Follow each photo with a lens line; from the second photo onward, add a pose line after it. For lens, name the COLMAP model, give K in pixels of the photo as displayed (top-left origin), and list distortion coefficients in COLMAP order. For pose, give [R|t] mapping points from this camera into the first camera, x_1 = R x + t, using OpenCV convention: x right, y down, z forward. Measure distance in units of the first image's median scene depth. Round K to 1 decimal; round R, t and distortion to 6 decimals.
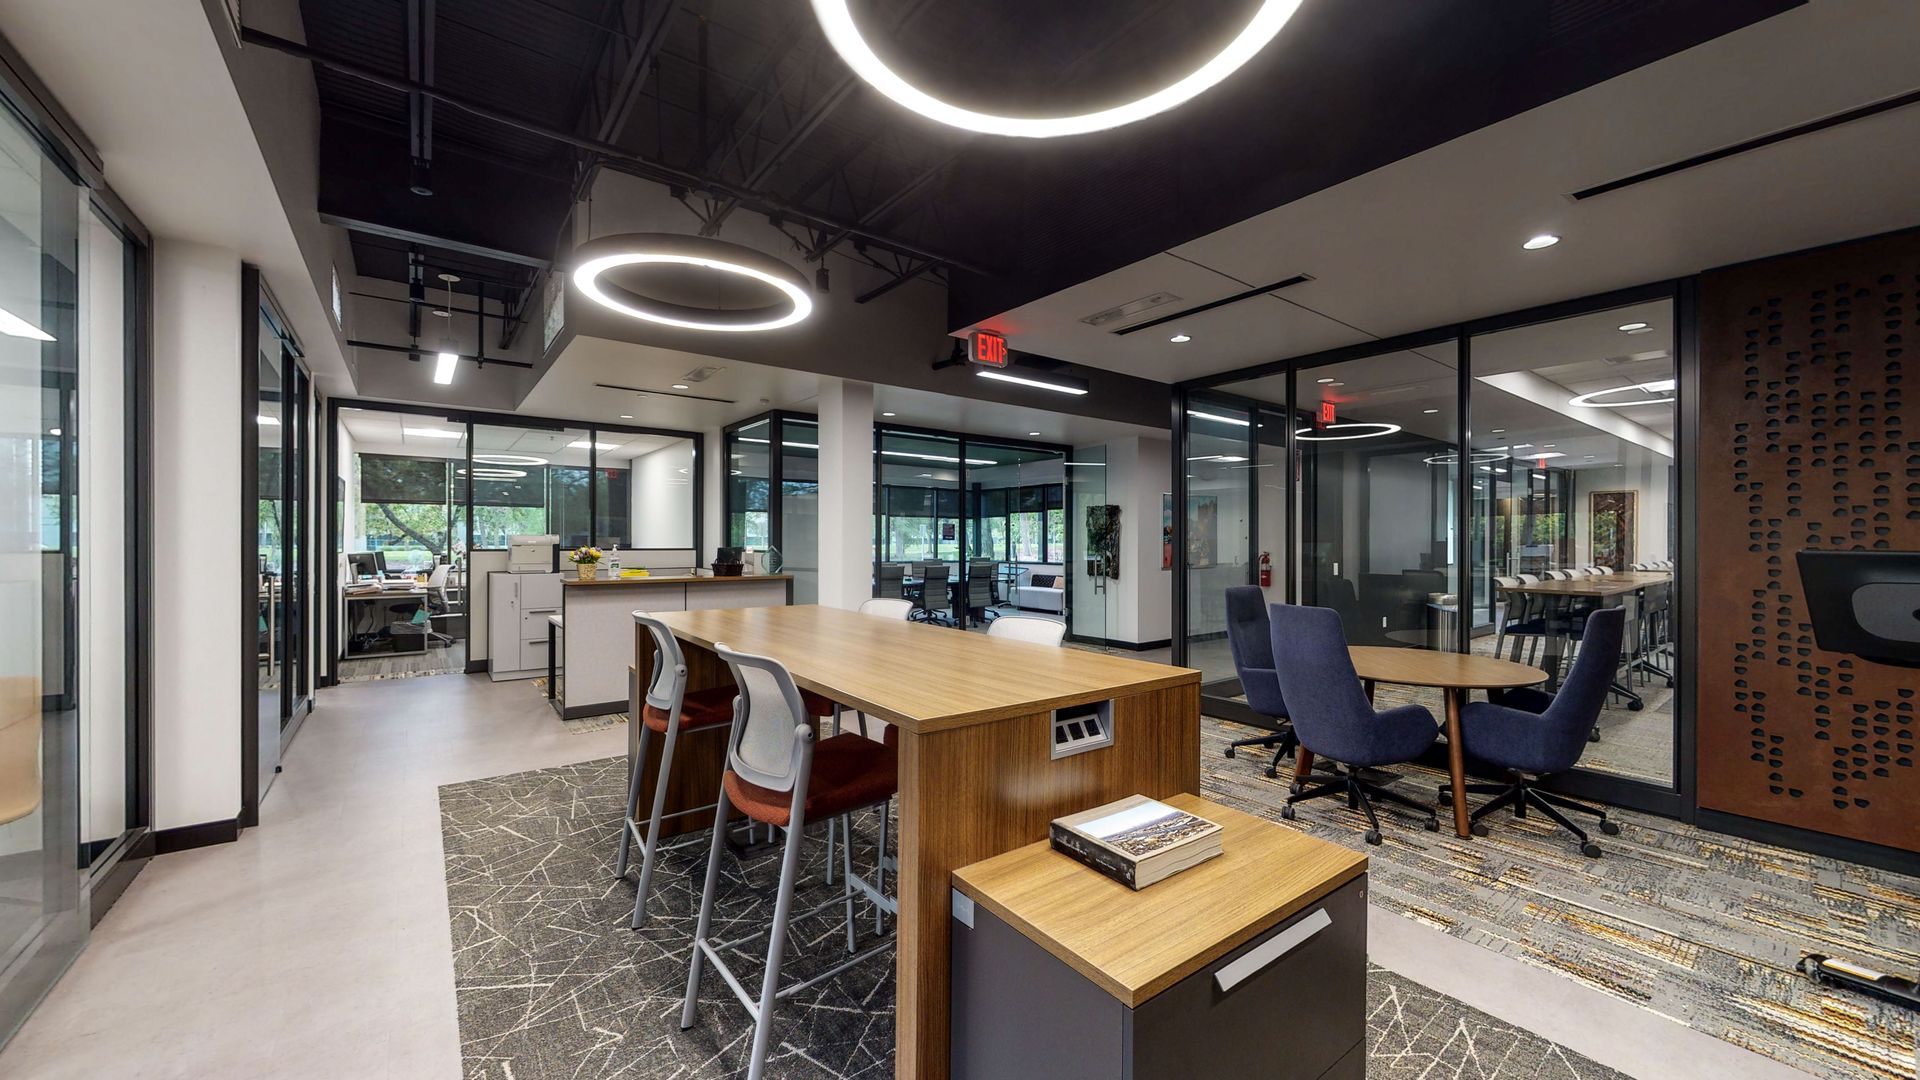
lens RADIAL K [[707.4, 0, 957.3], [0, 707.4, 531.1], [0, 0, 1]] dist [0.004047, 0.000304]
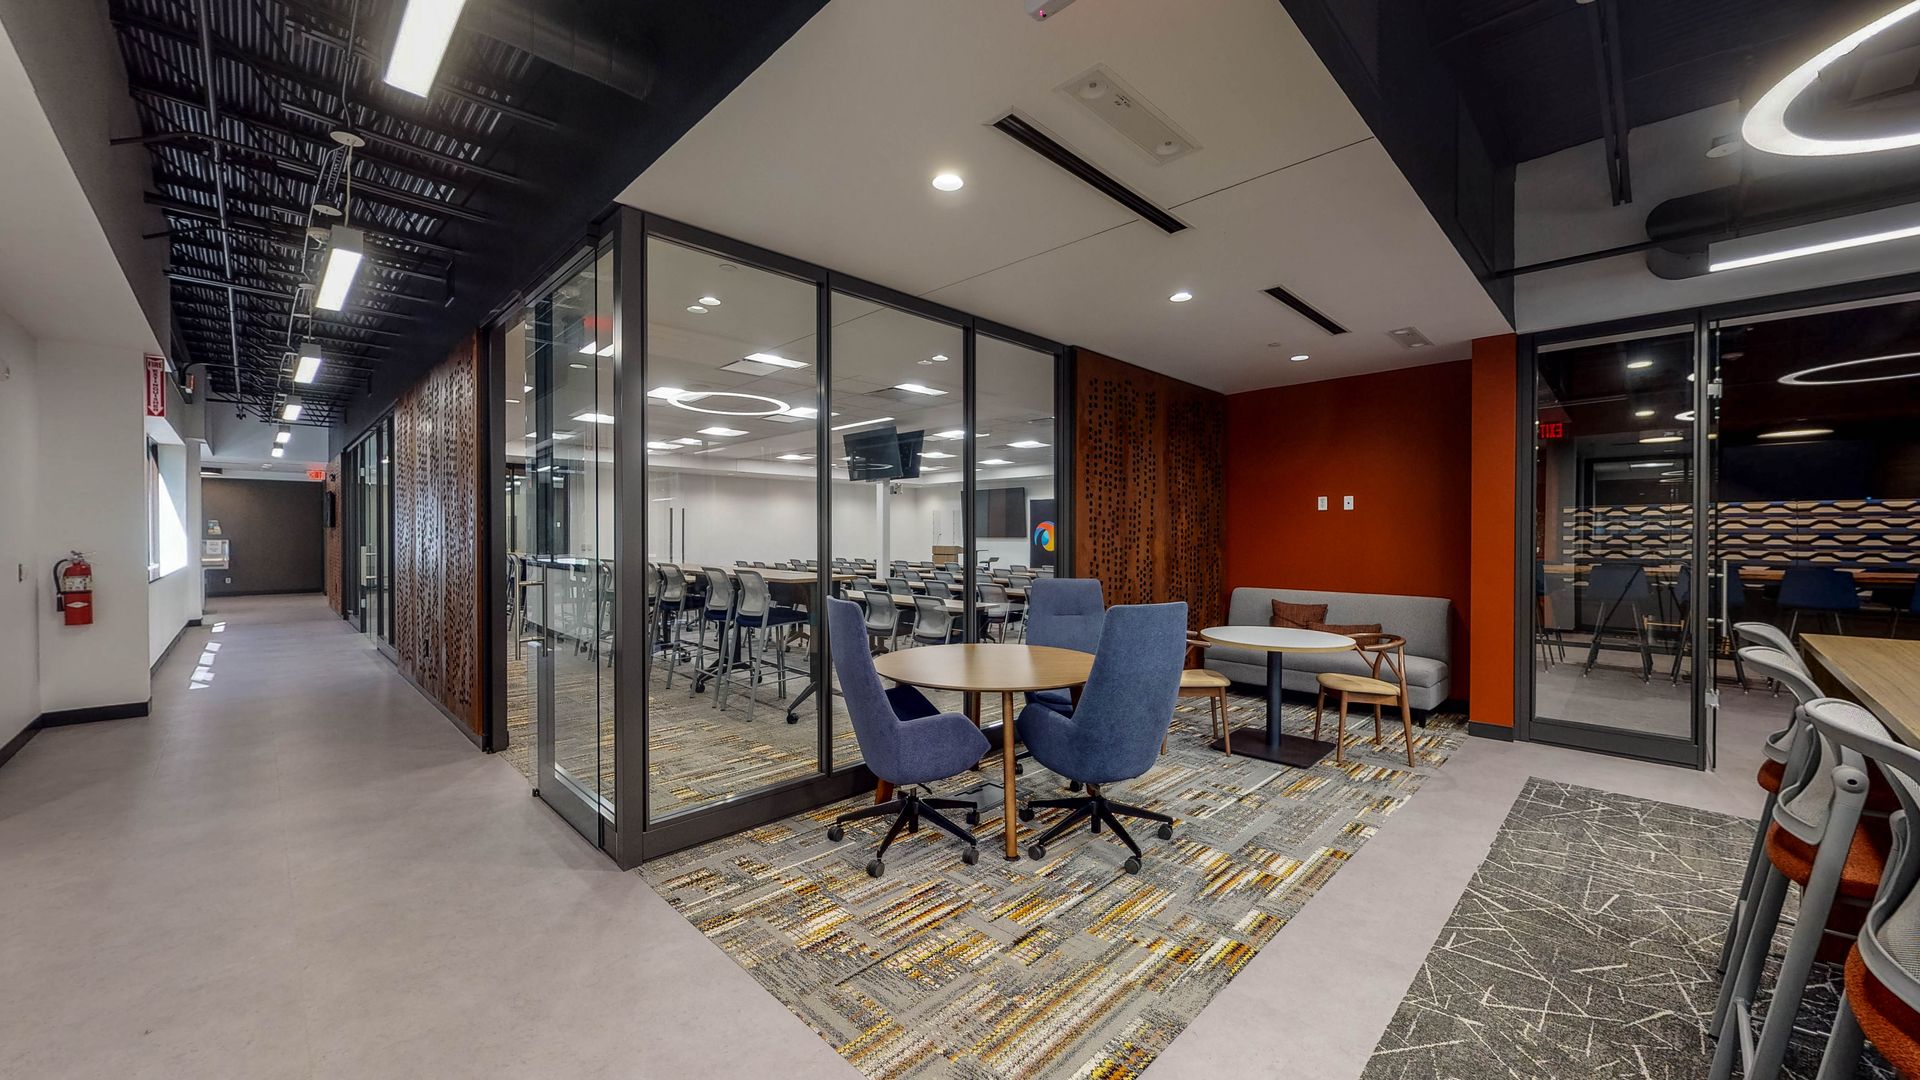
lens RADIAL K [[707.4, 0, 960.1], [0, 707.4, 539.4], [0, 0, 1]] dist [0.004047, 0.000304]
pose [[-0.136625, -0.004582, 0.990612, -0.411168], [-0.011374, 0.999931, 0.003056, 0.031707], [-0.990558, -0.010849, -0.136667, 1.623599]]
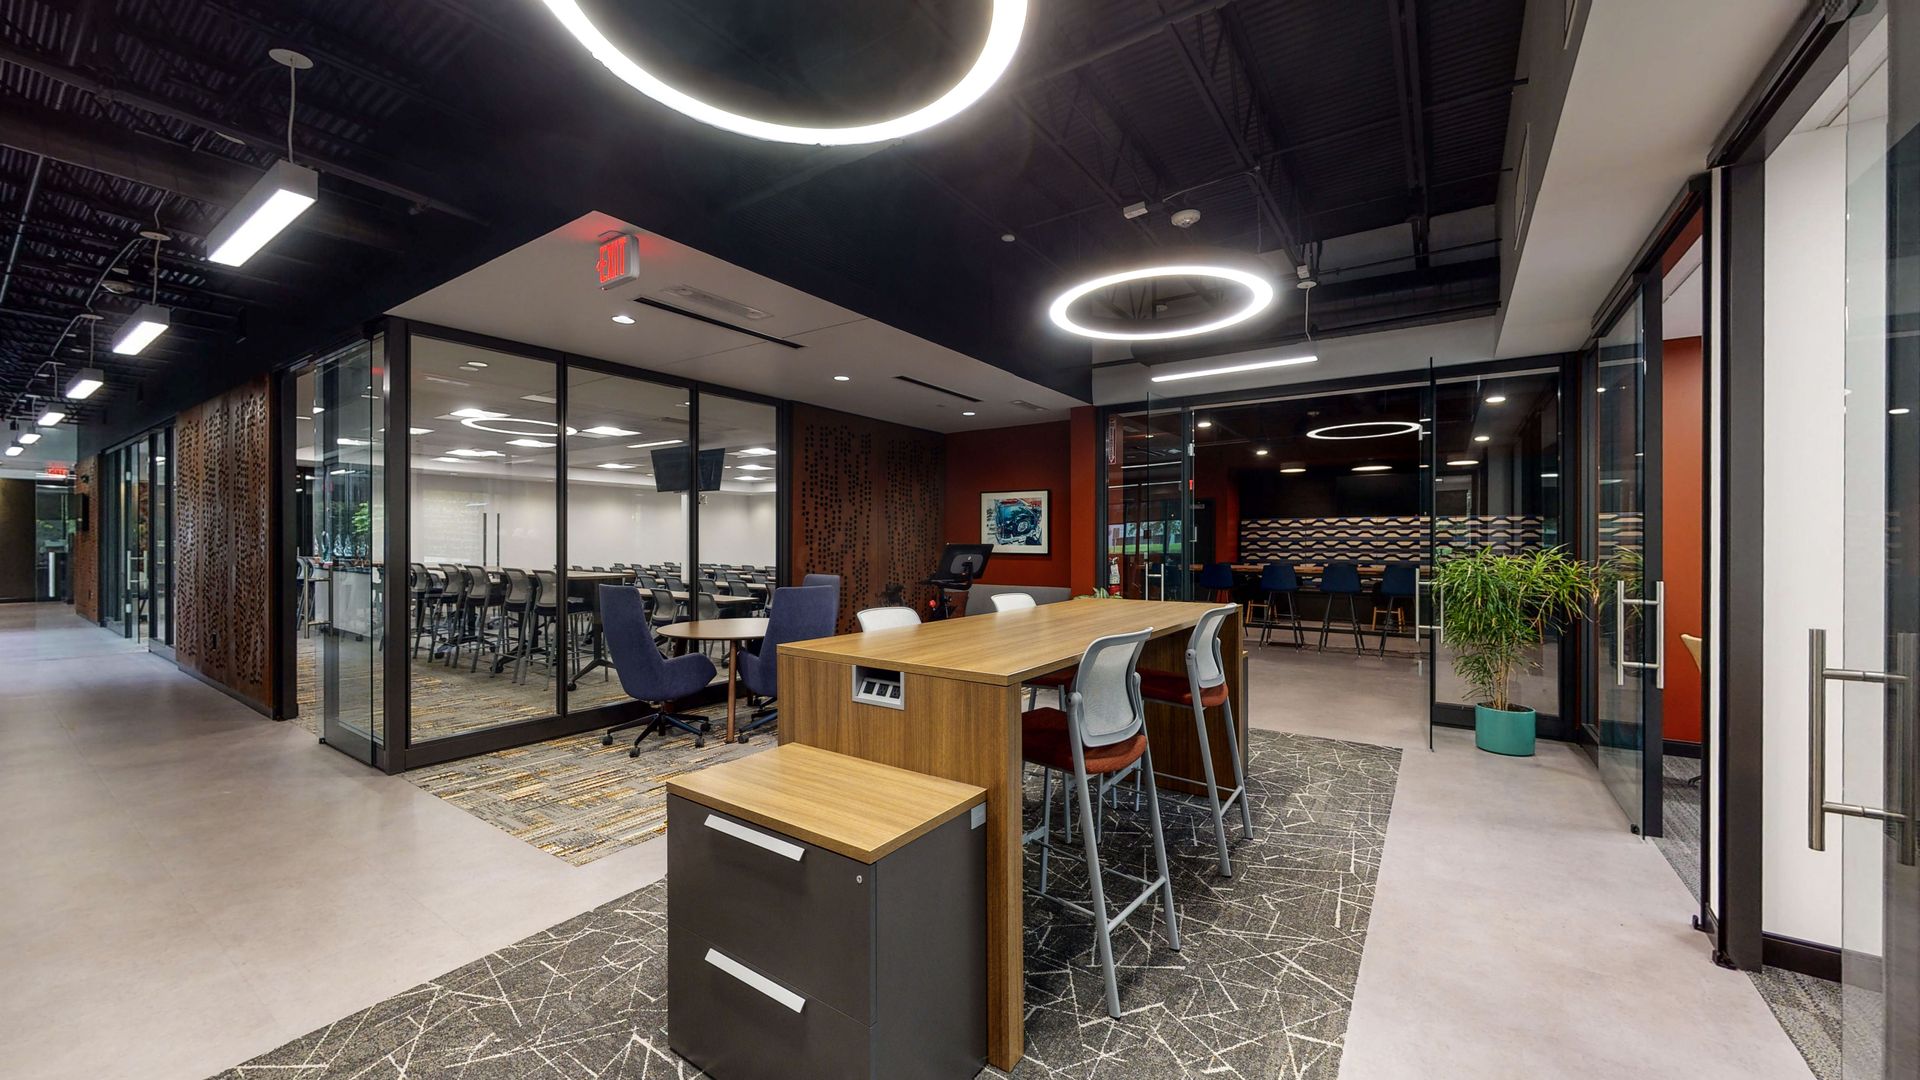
lens RADIAL K [[707.4, 0, 963.6], [0, 707.4, 542.8], [0, 0, 1]] dist [0.004047, 0.000304]
pose [[-0.316152, -0.004994, 0.948695, -1.059548], [-0.013224, 0.999912, 0.000857, 0.015267], [-0.948616, -0.012275, -0.316190, 1.324103]]
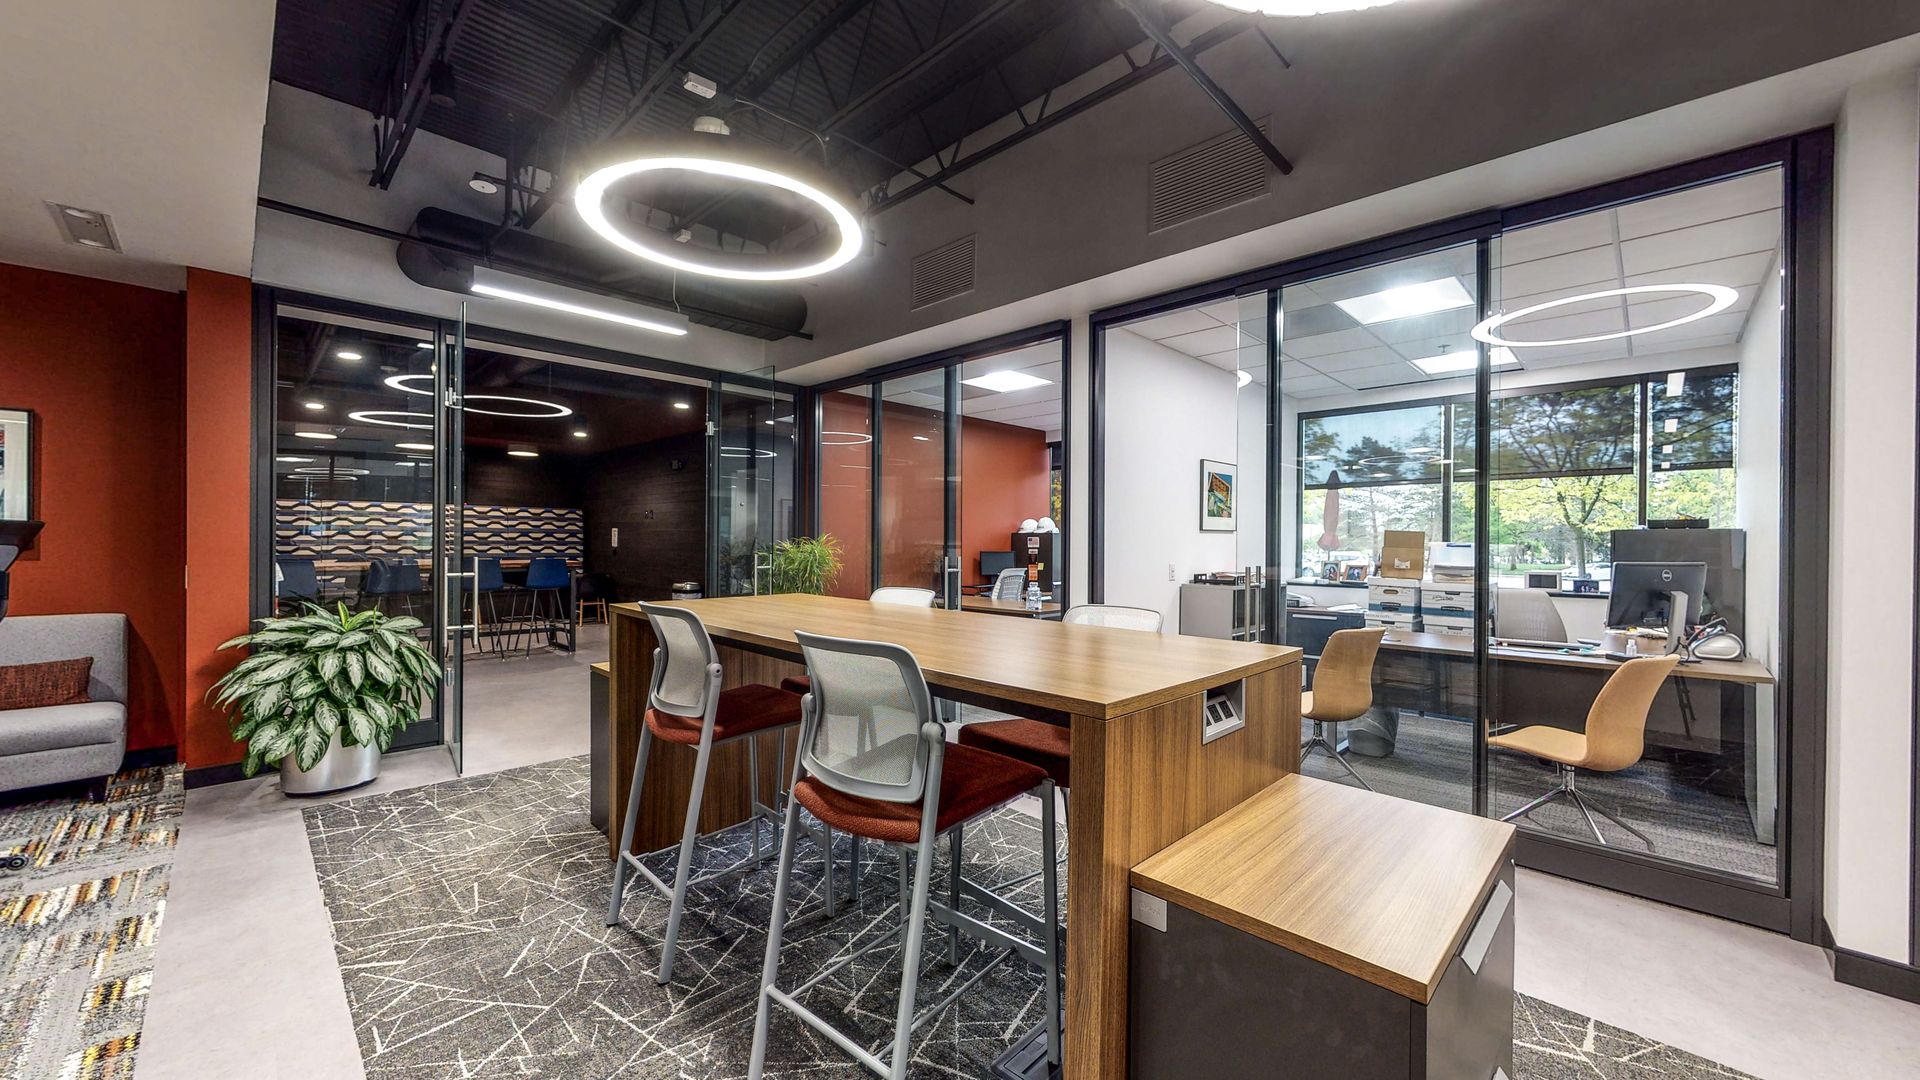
lens RADIAL K [[707.4, 0, 957.7], [0, 707.4, 548.5], [0, 0, 1]] dist [0.004047, 0.000304]
pose [[-0.989458, -0.009651, -0.144496, -0.112891], [-0.009526, 0.999953, -0.001559, 0.043650], [0.144504, -0.000166, -0.989504, 1.654609]]
